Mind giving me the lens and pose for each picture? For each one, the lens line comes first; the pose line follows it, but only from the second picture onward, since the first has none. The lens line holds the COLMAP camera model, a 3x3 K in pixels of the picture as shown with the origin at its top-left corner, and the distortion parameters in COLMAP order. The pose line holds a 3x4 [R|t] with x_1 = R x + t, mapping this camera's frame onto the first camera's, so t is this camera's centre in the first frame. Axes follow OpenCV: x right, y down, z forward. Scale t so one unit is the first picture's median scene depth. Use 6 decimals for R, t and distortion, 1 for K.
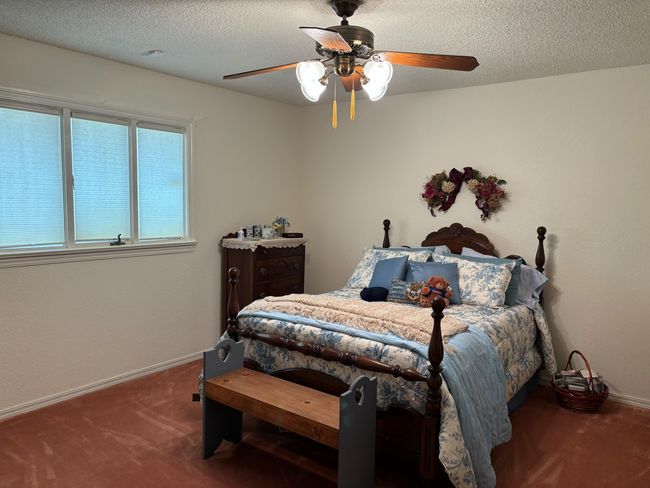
lens RADIAL K [[492.8, 0, 324.3], [0, 492.8, 249.8], [0, 0, 1]] dist [0.052207, -0.047964]
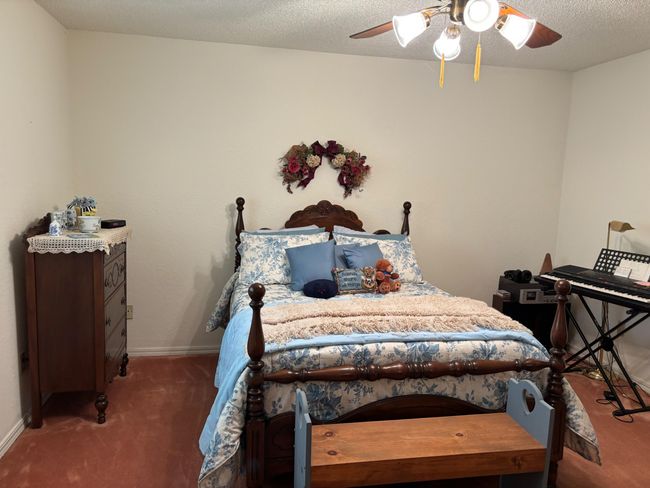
lens RADIAL K [[492.8, 0, 324.3], [0, 492.8, 249.8], [0, 0, 1]] dist [0.052207, -0.047964]
pose [[0.657434, -0.105826, 0.746044, -0.537372], [0.056595, 0.994227, 0.091158, -0.055292], [-0.751384, -0.017708, 0.659628, 0.457247]]
